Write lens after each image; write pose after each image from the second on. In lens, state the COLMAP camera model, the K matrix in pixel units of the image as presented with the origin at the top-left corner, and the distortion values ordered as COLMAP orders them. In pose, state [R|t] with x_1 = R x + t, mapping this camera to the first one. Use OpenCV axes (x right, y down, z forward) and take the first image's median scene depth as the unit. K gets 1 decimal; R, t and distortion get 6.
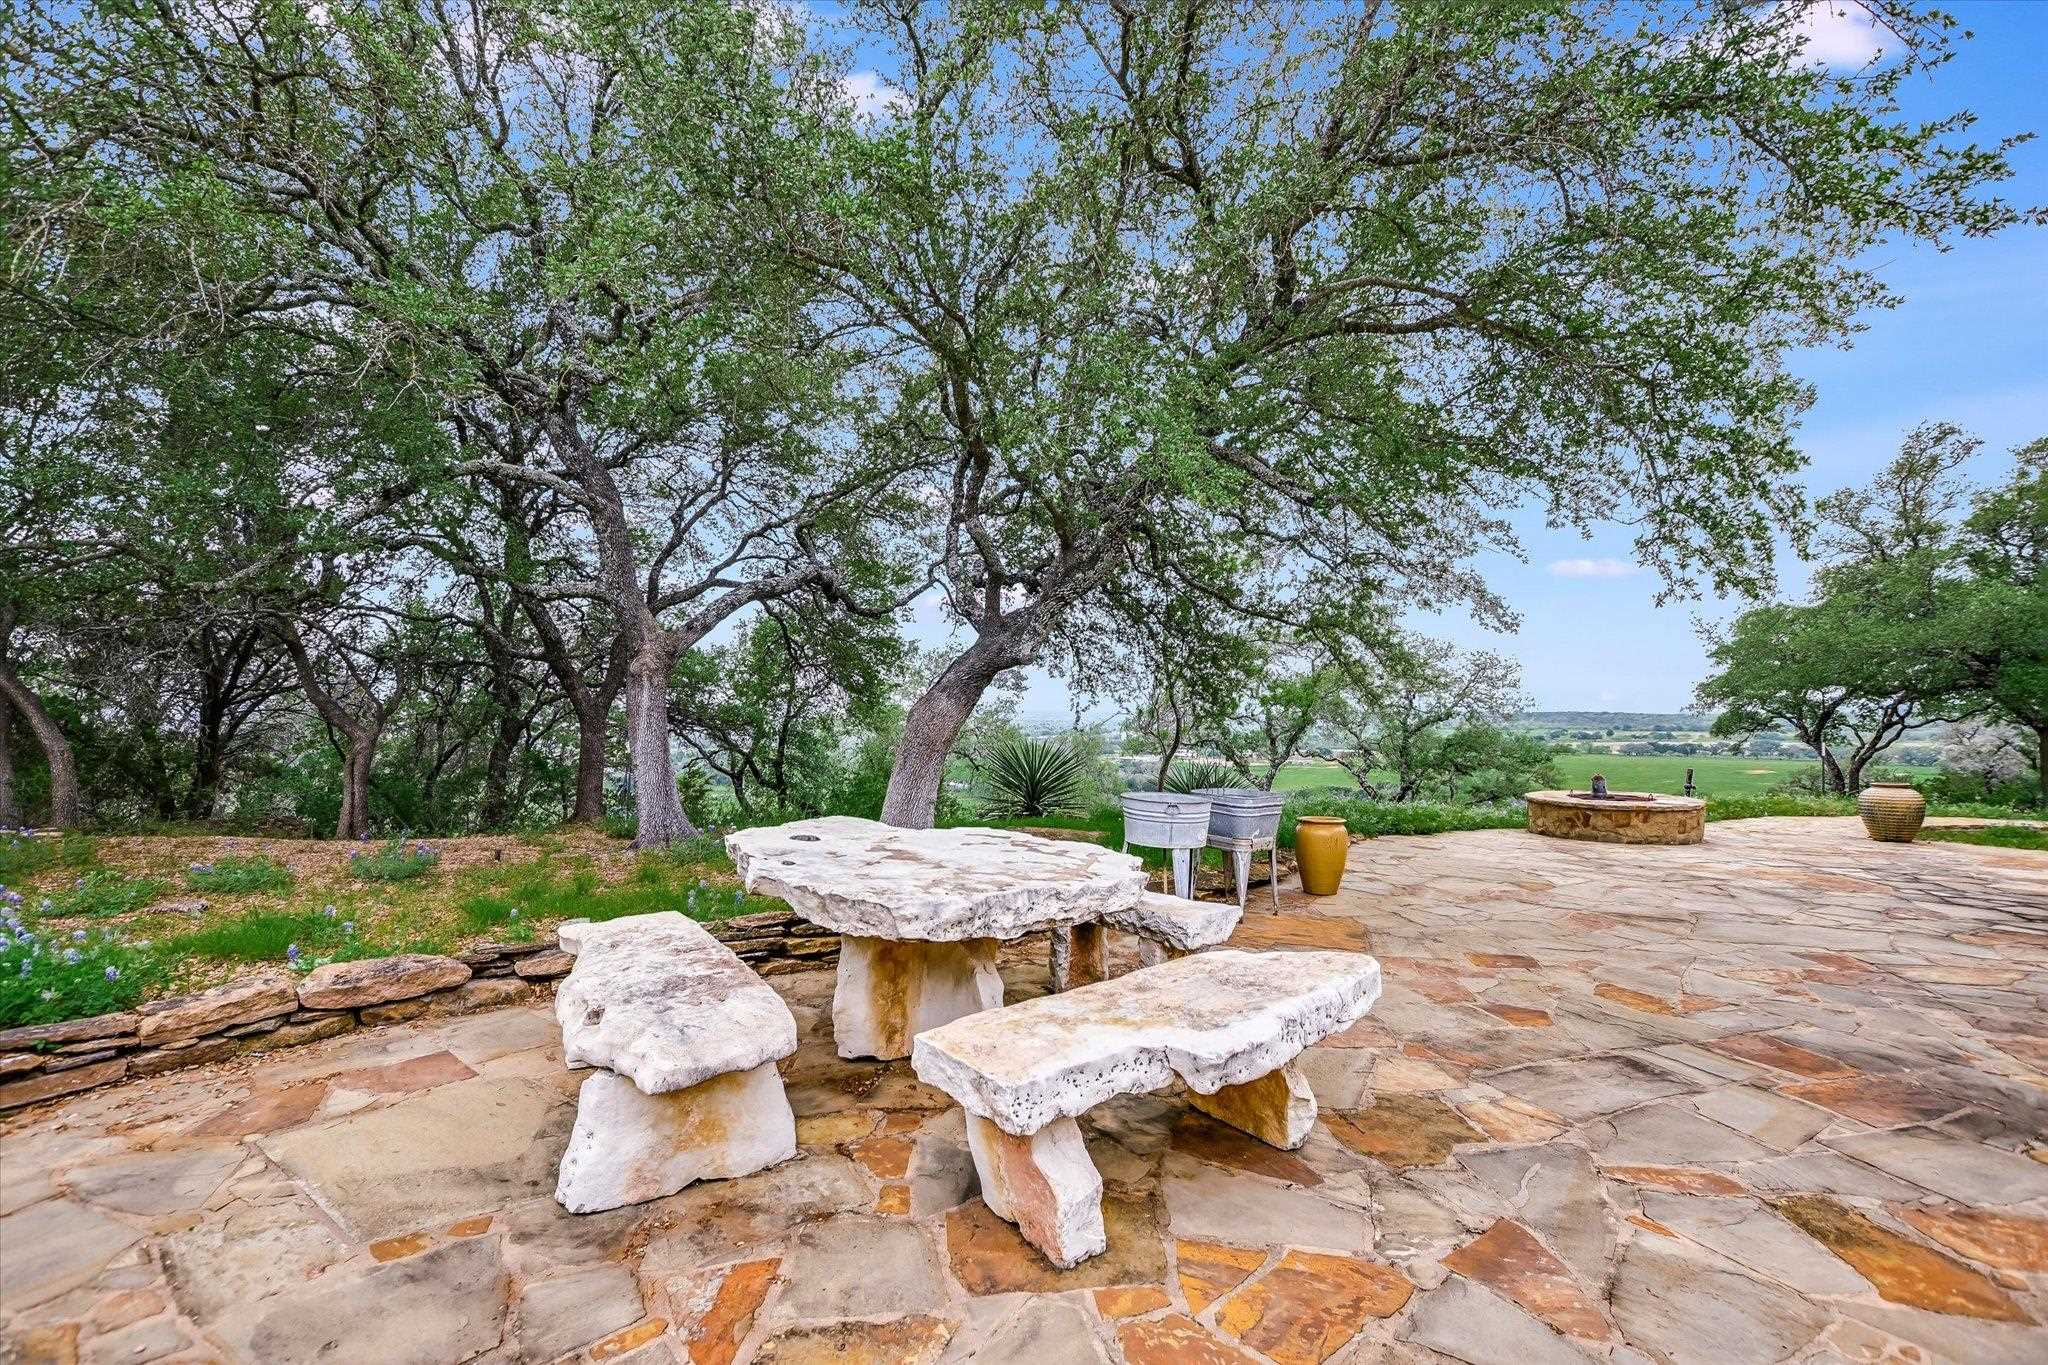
lens RADIAL K [[831.1, 0, 1080.3], [0, 831.1, 701.7], [0, 0, 1]] dist [-0.016829, 0.000106]
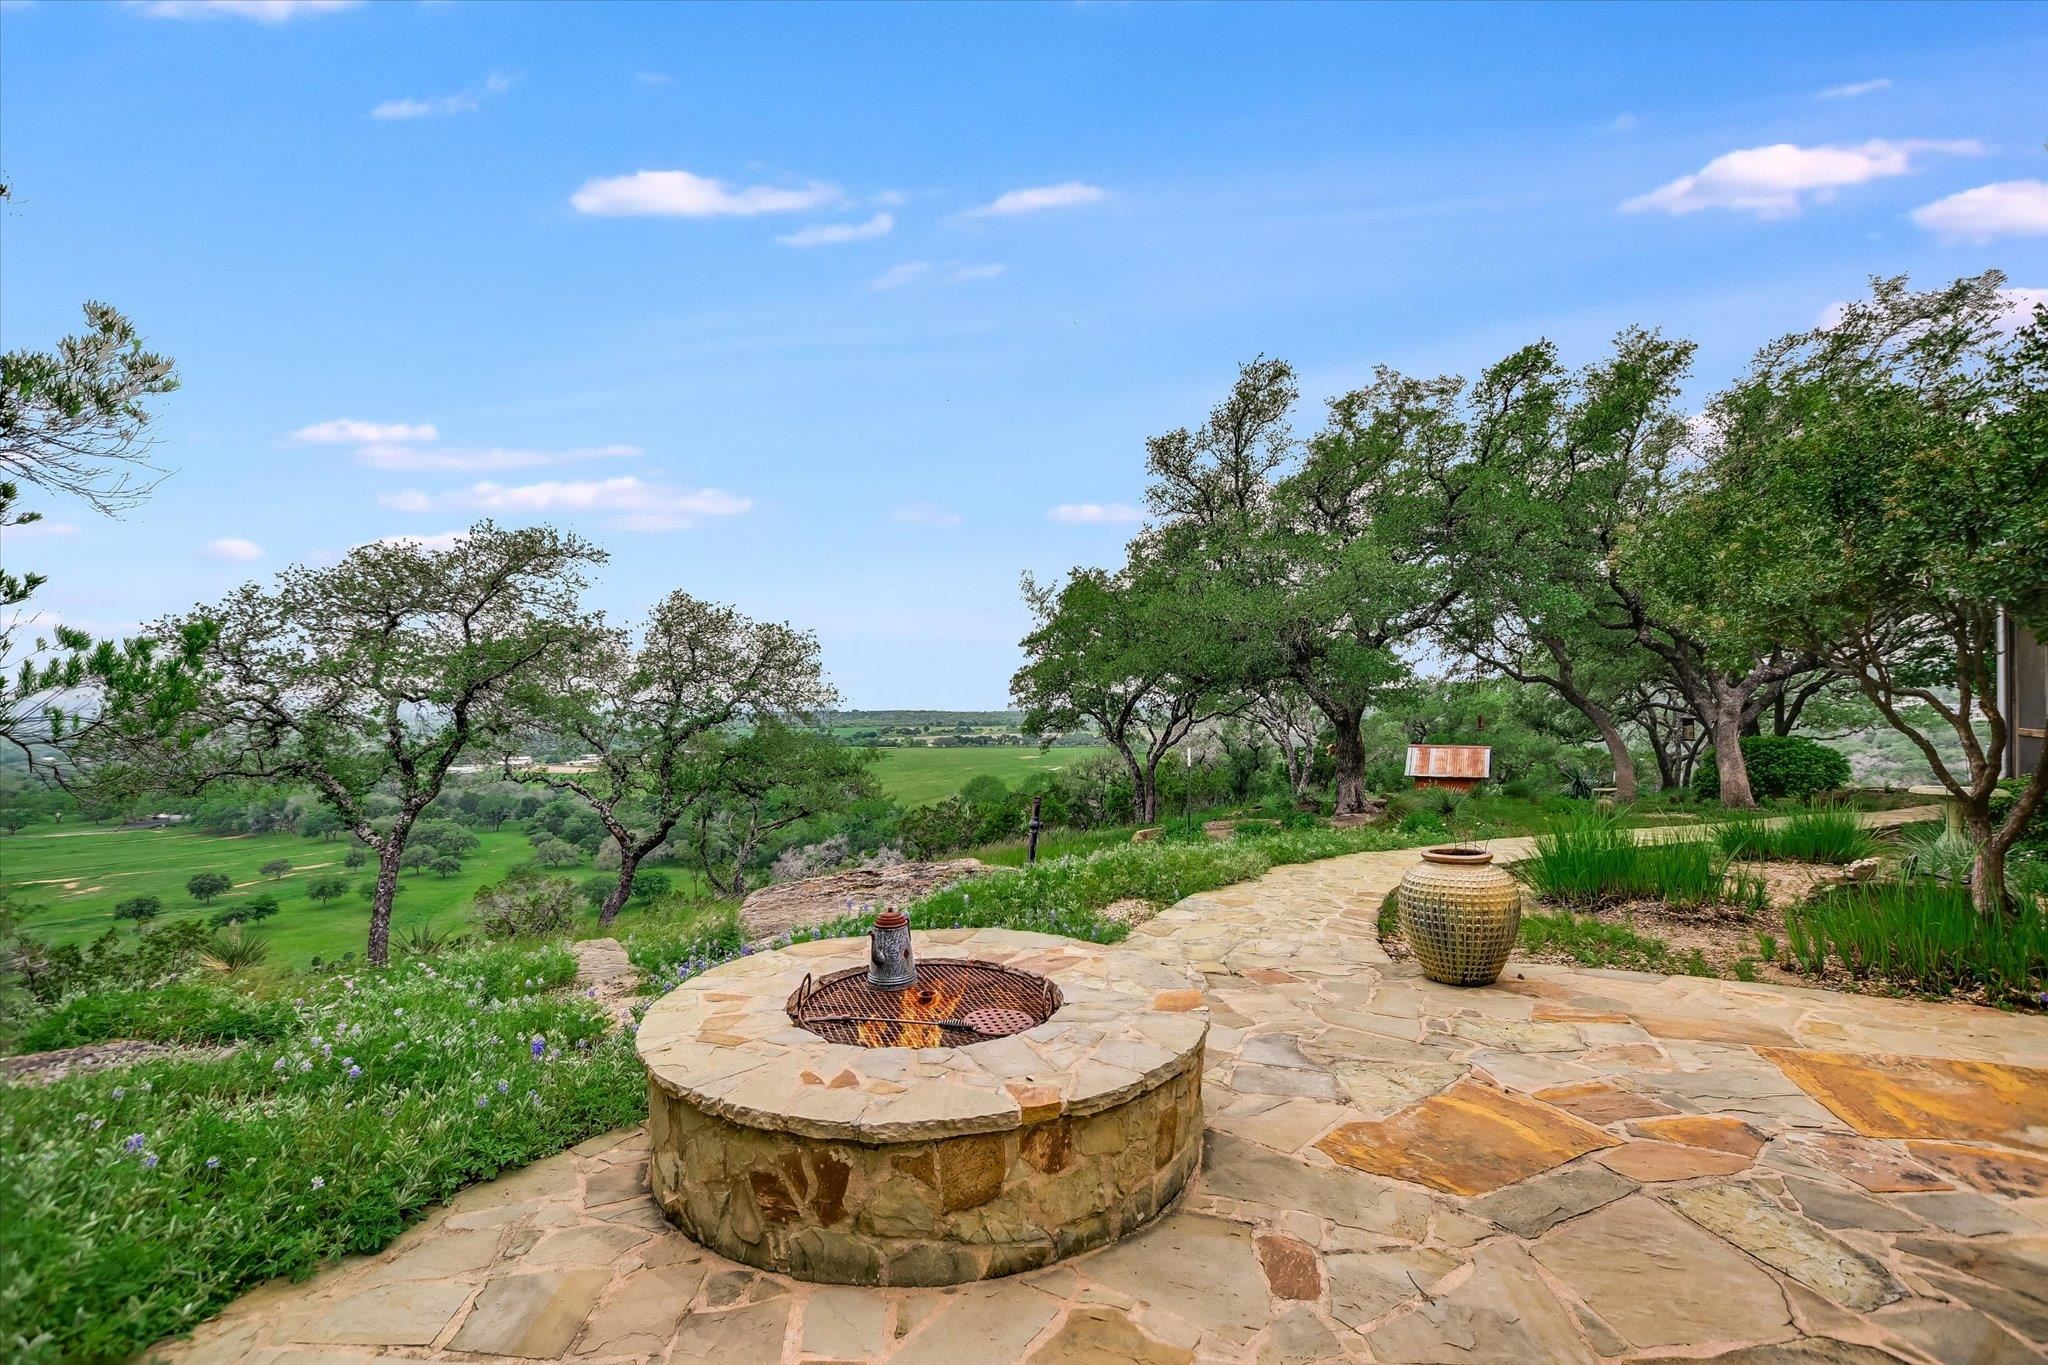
lens RADIAL K [[851.1, 0, 1027.0], [0, 851.1, 744.1], [0, 0, 1]] dist [-0.013991, -0.000633]
pose [[0.772110, -0.033864, 0.634586, 0.211024], [0.002229, 0.998717, 0.050583, 0.006009], [-0.635485, -0.037641, 0.771195, 0.327384]]
